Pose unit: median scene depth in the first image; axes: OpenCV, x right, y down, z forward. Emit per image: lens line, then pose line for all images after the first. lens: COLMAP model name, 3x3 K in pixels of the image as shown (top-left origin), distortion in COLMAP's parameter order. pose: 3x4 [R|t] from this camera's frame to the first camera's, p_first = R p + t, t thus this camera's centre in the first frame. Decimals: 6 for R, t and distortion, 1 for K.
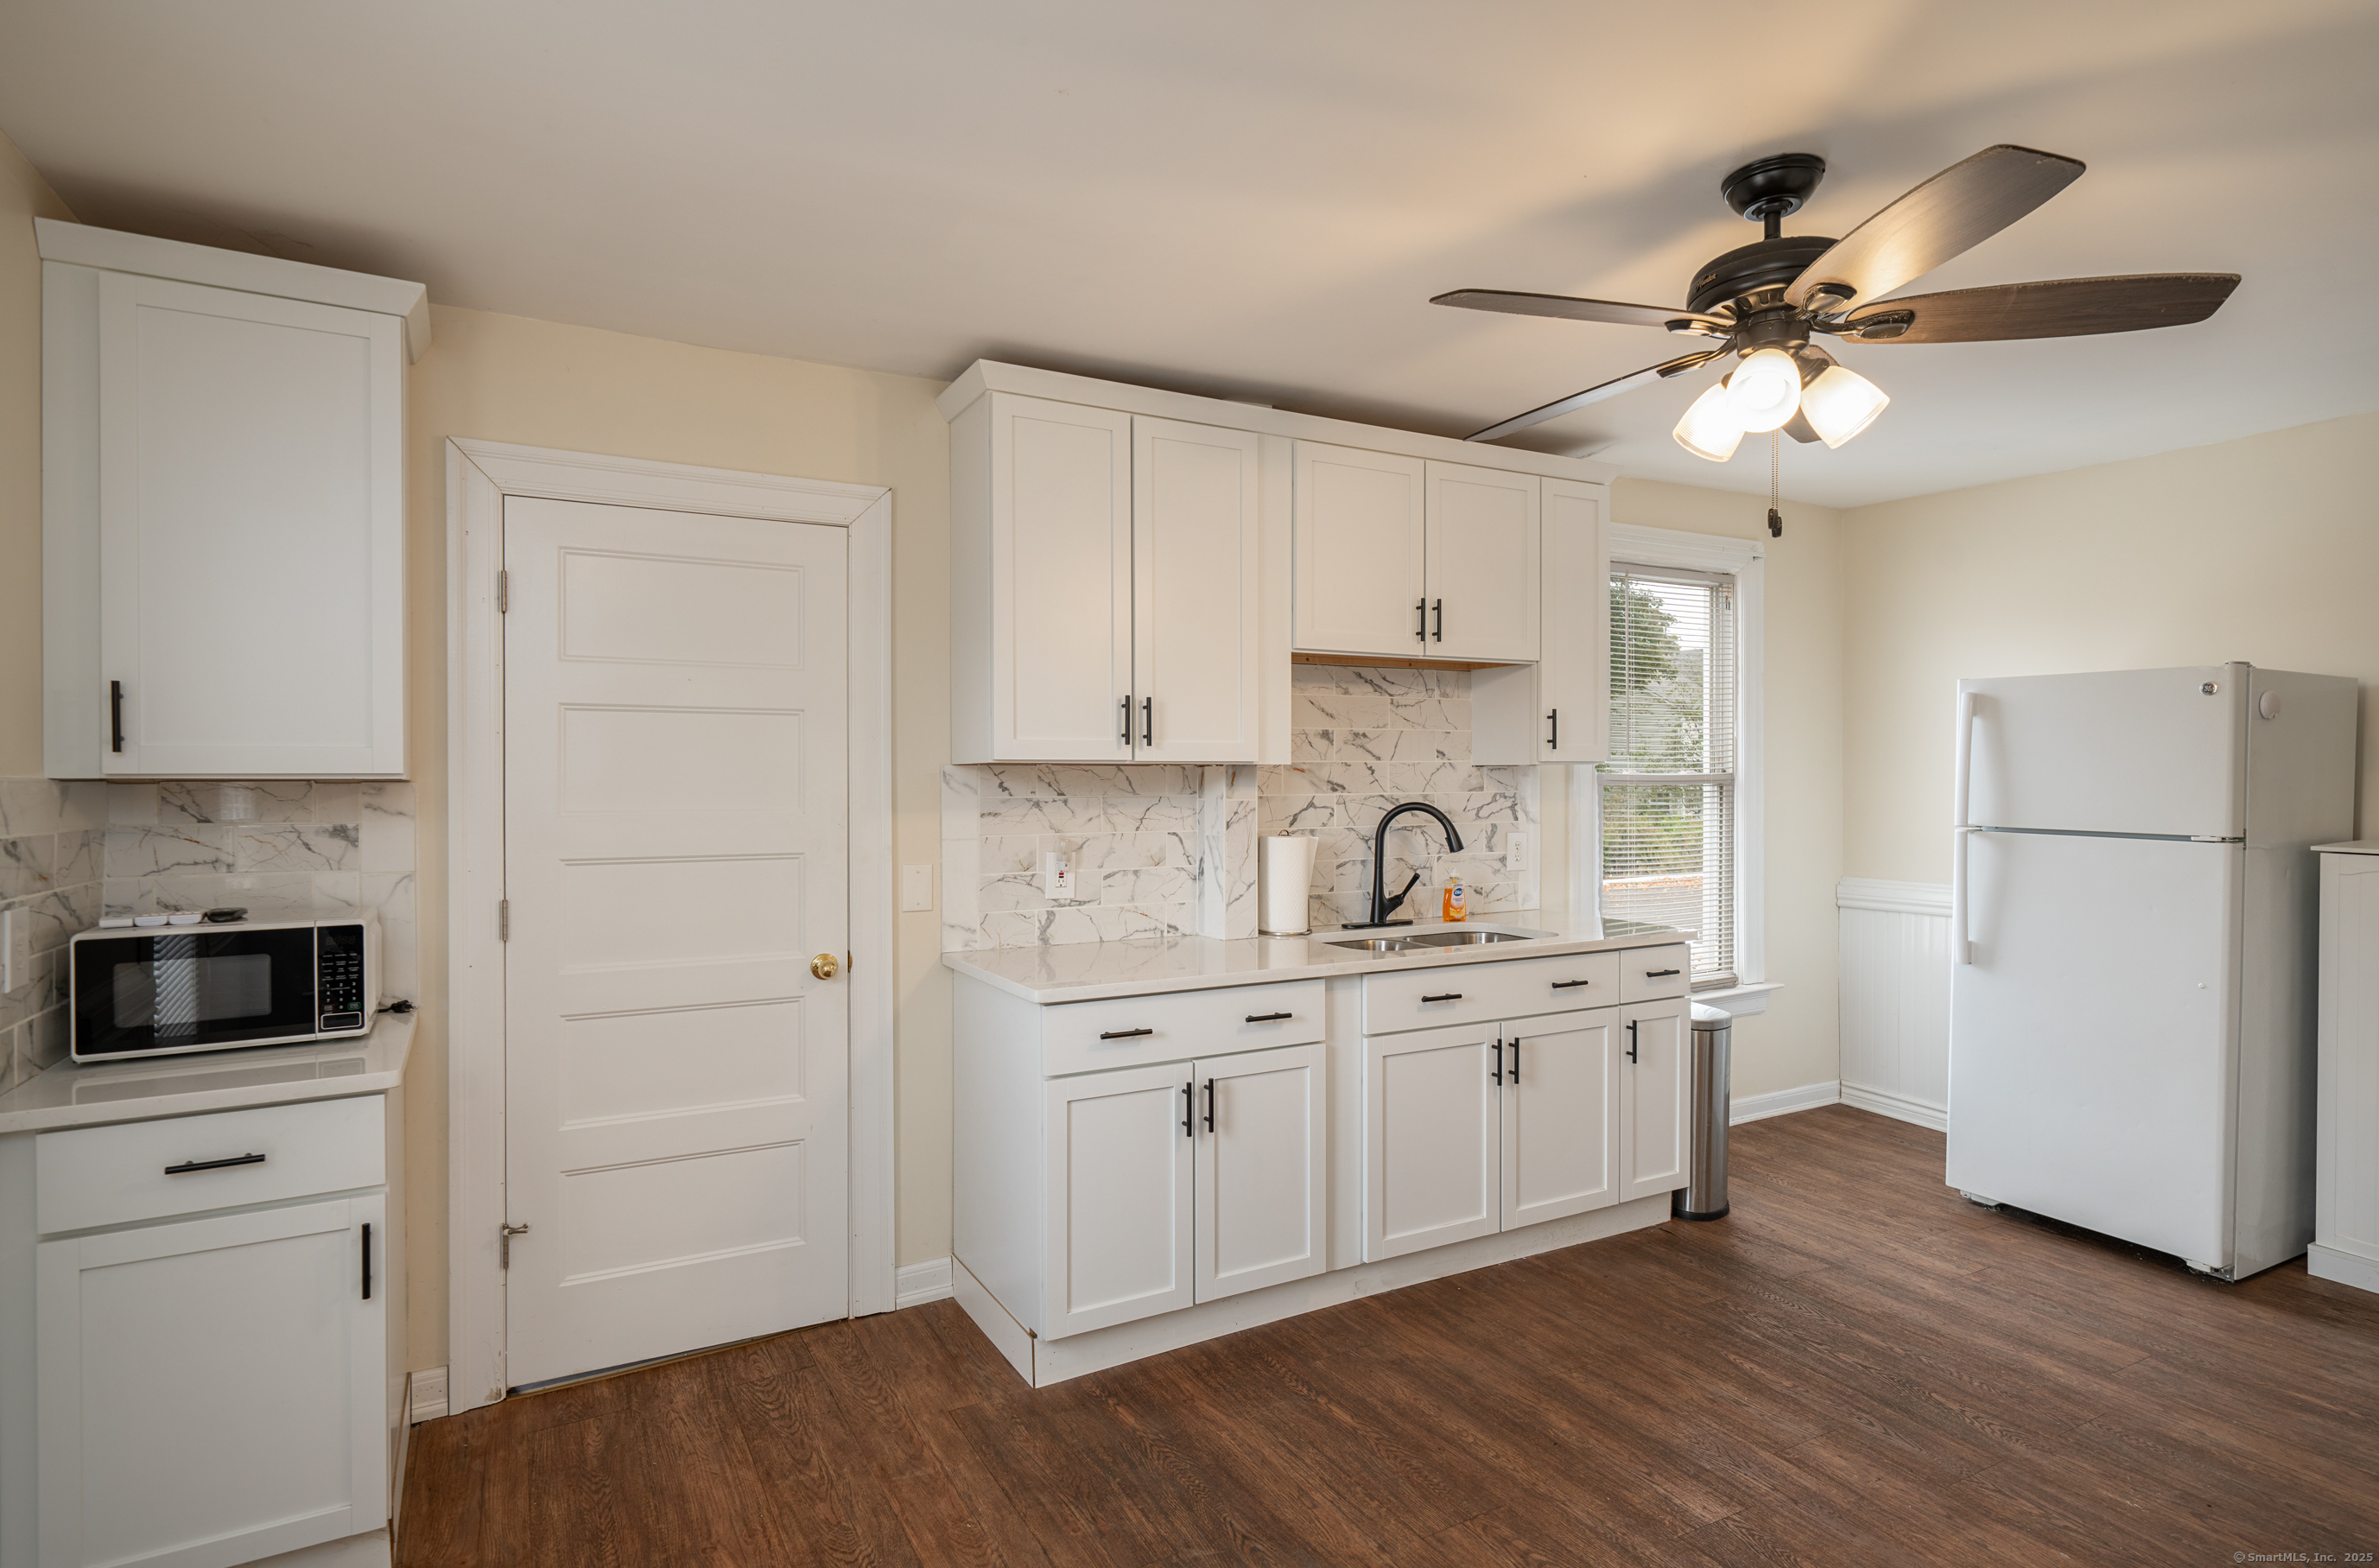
lens RADIAL K [[1228.2, 0, 1189.5], [0, 1228.2, 784.0], [0, 0, 1]] dist [0.000212, 0.001277]
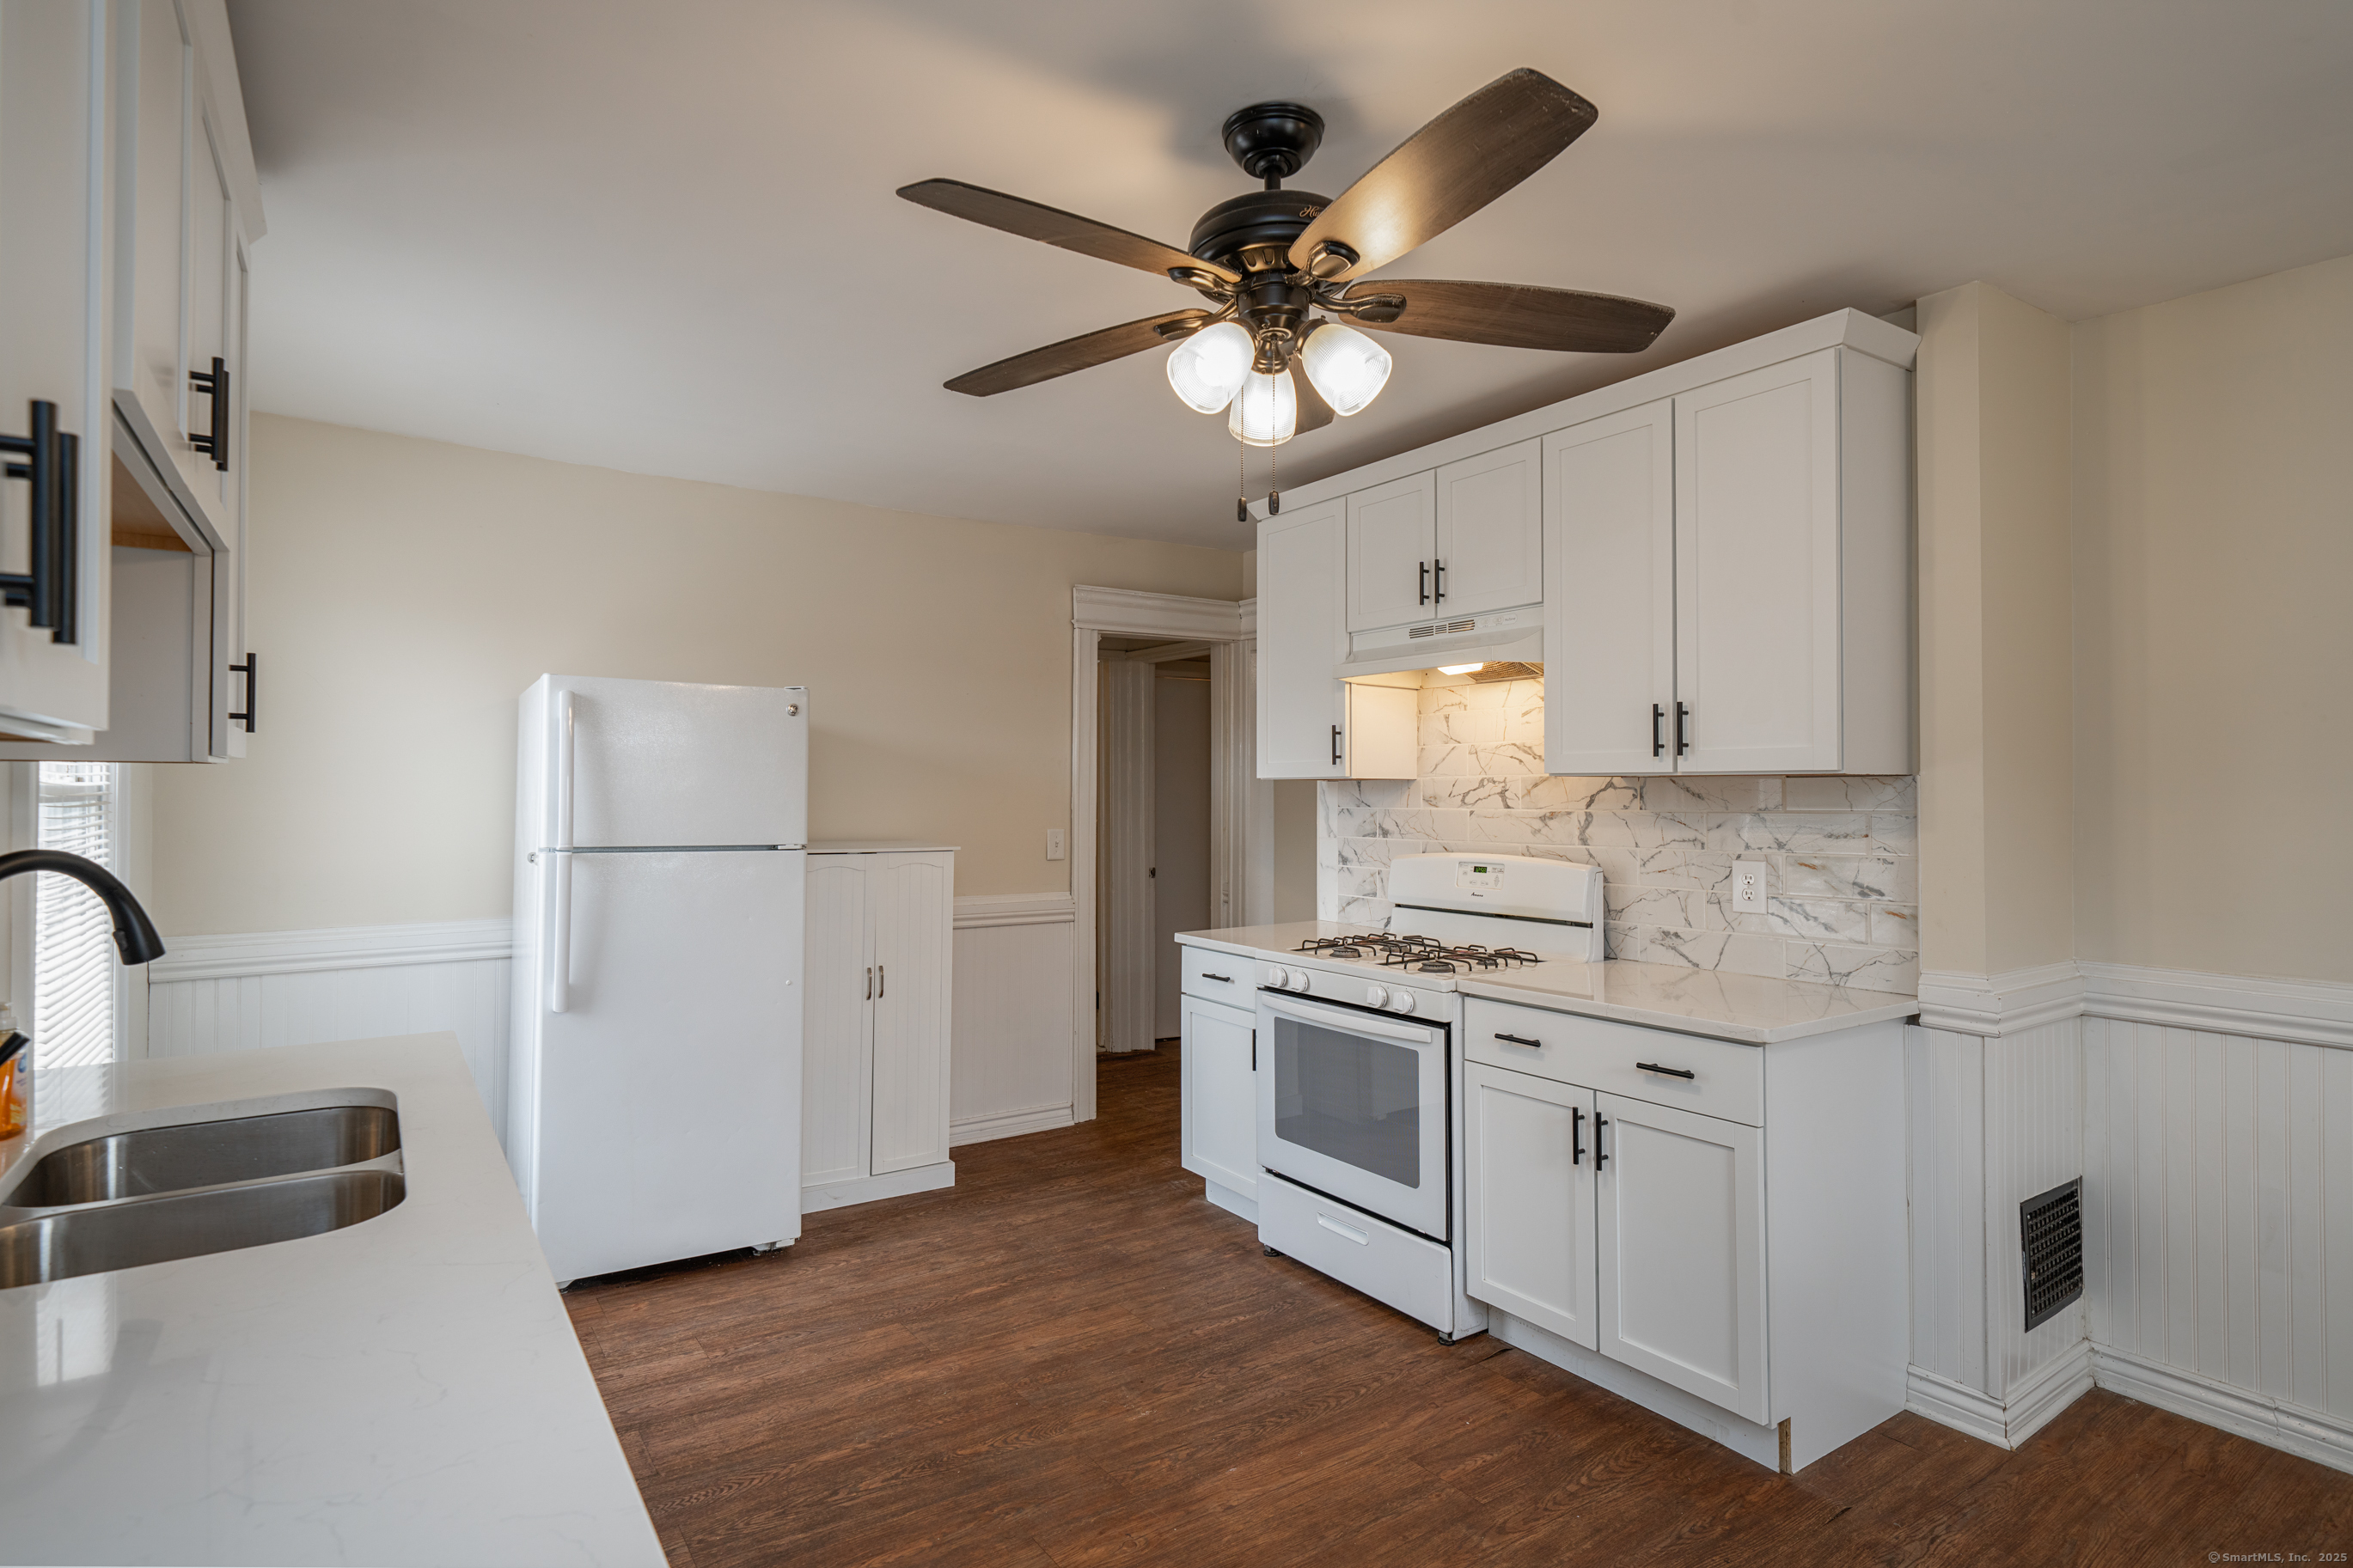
lens RADIAL K [[1194.4, 0, 1160.1], [0, 1194.4, 776.8], [0, 0, 1]] dist [0.003022, 0.000463]
pose [[-0.090512, 0.015171, 0.995780, -0.251993], [0.006296, 0.999873, -0.014661, -0.000222], [-0.995875, 0.004942, -0.090596, 0.738538]]
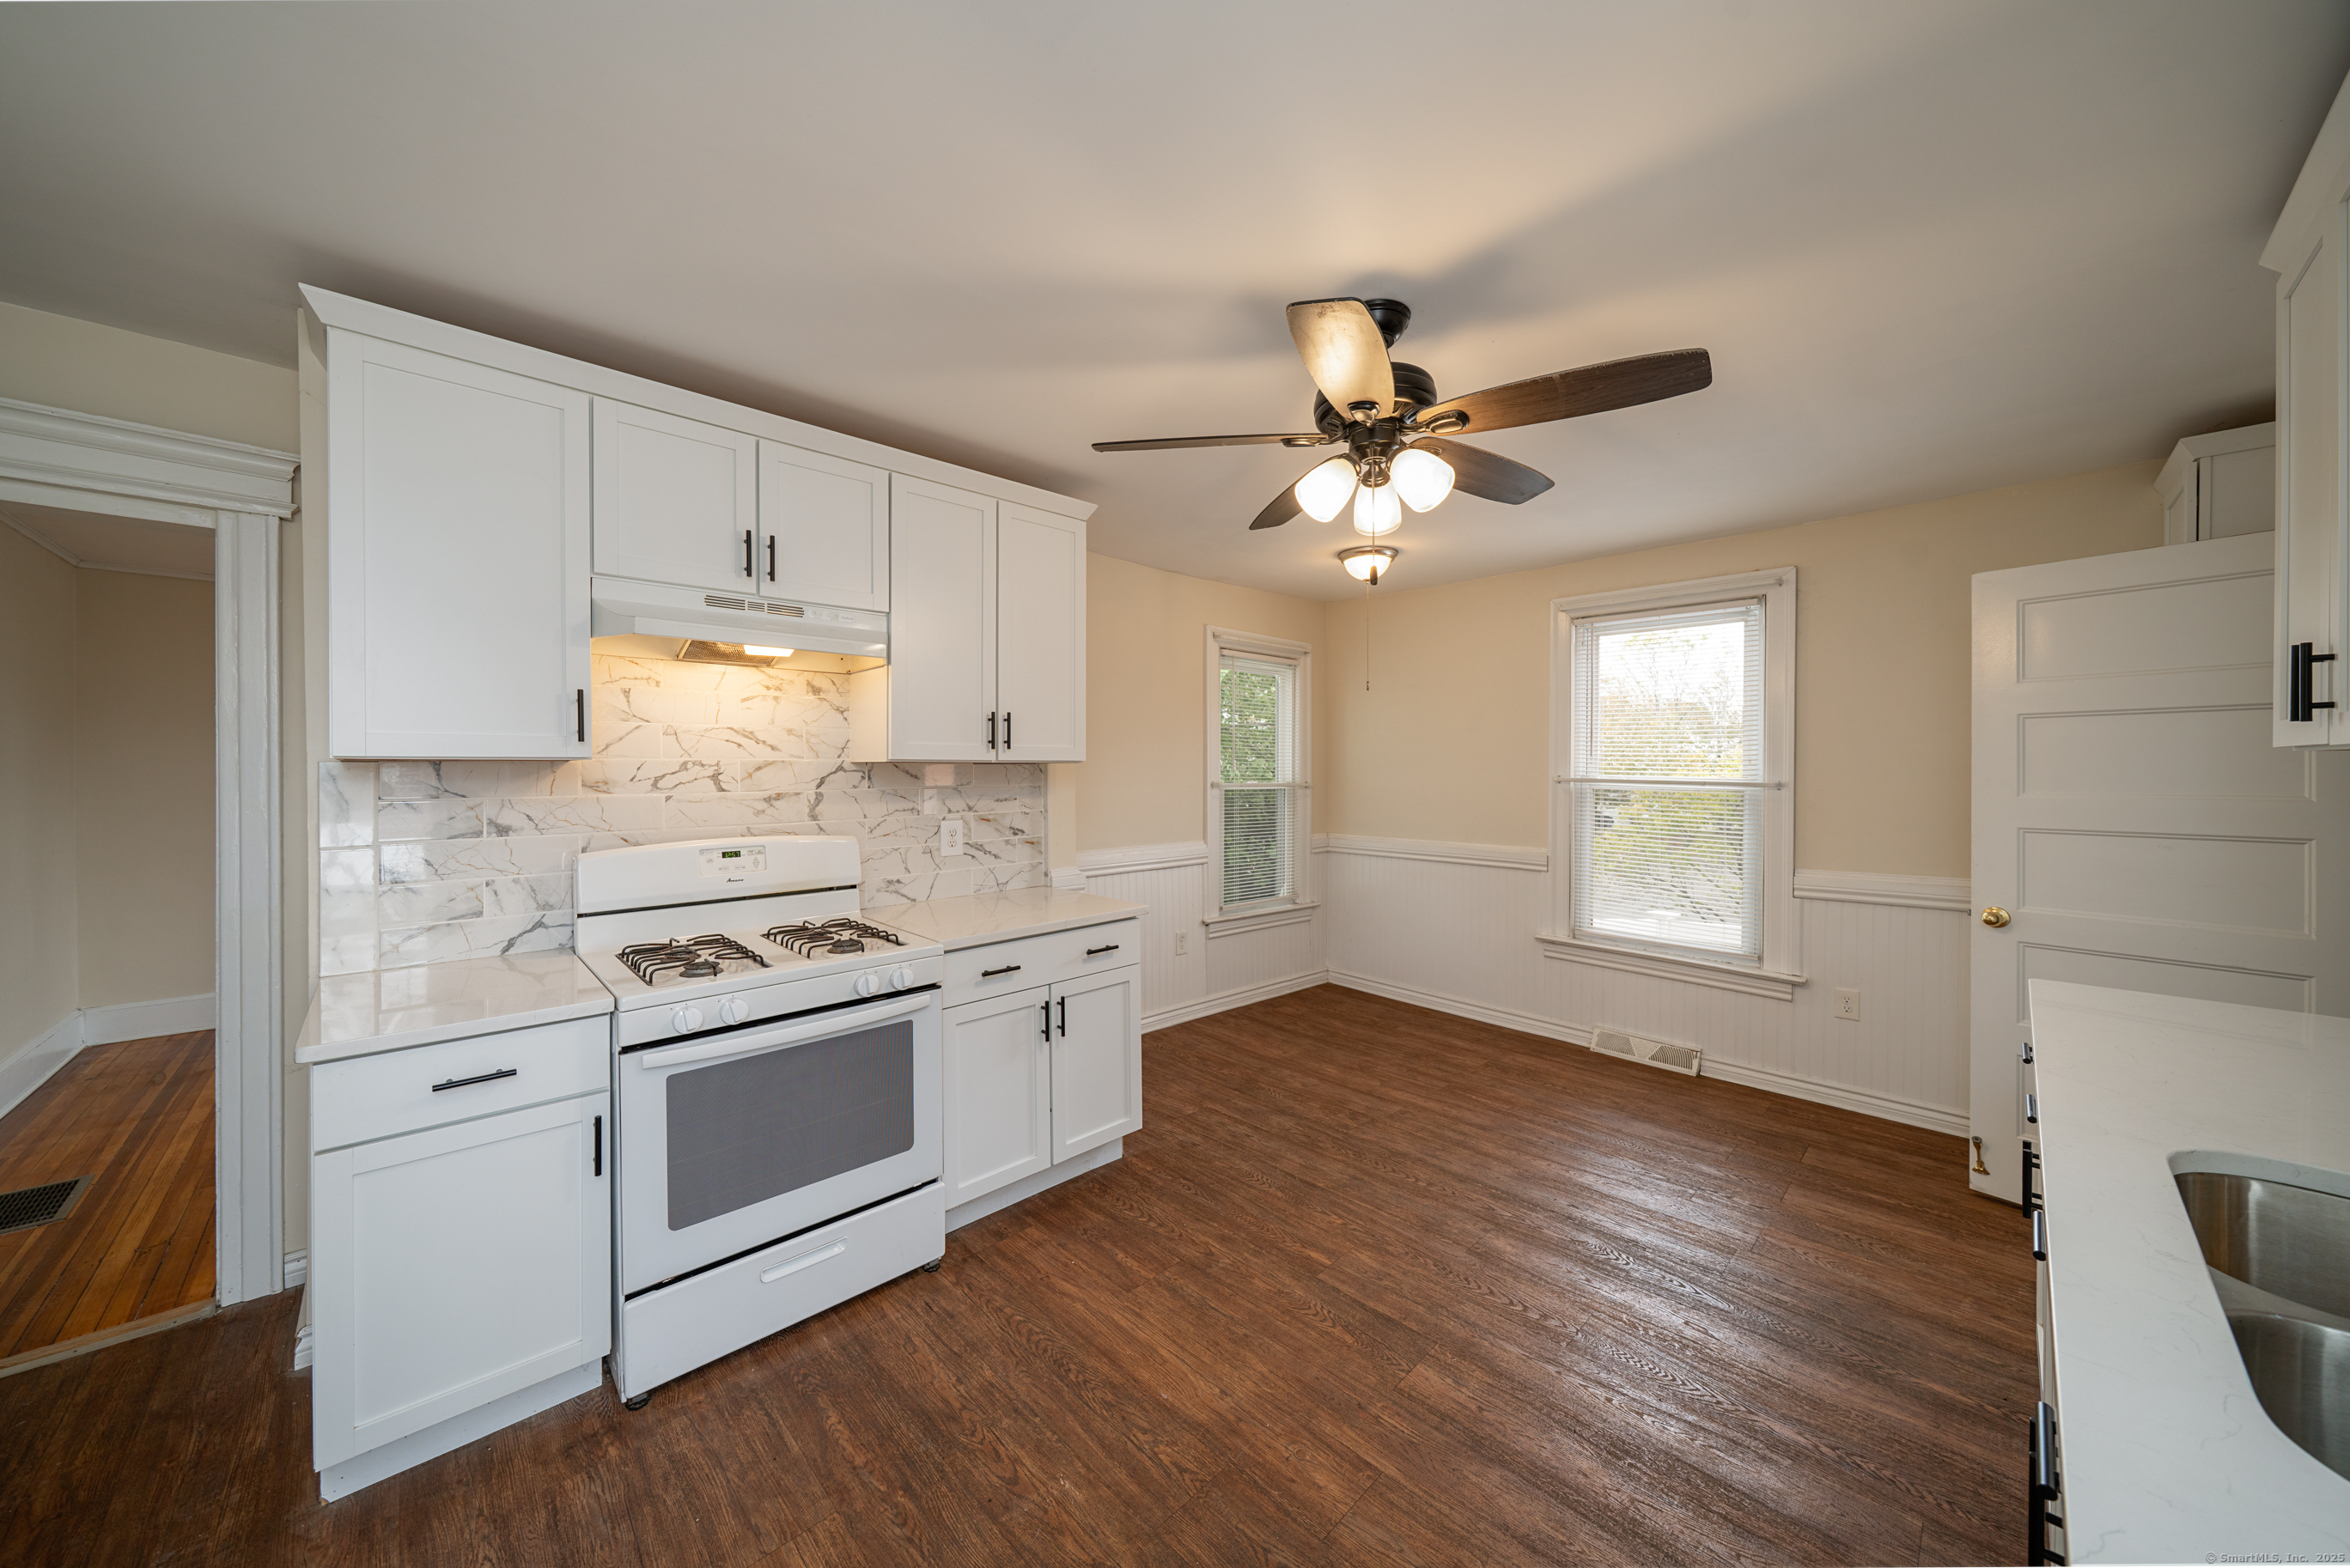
lens RADIAL K [[812.9, 0, 1163.8], [0, 812.9, 768.2], [0, 0, 1]] dist [-0.005509, -0.000076]
pose [[-0.966217, 0.004432, -0.257692, 0.583569], [0.002657, 0.999970, 0.007236, -0.010856], [0.257716, 0.006306, -0.966200, 1.135284]]
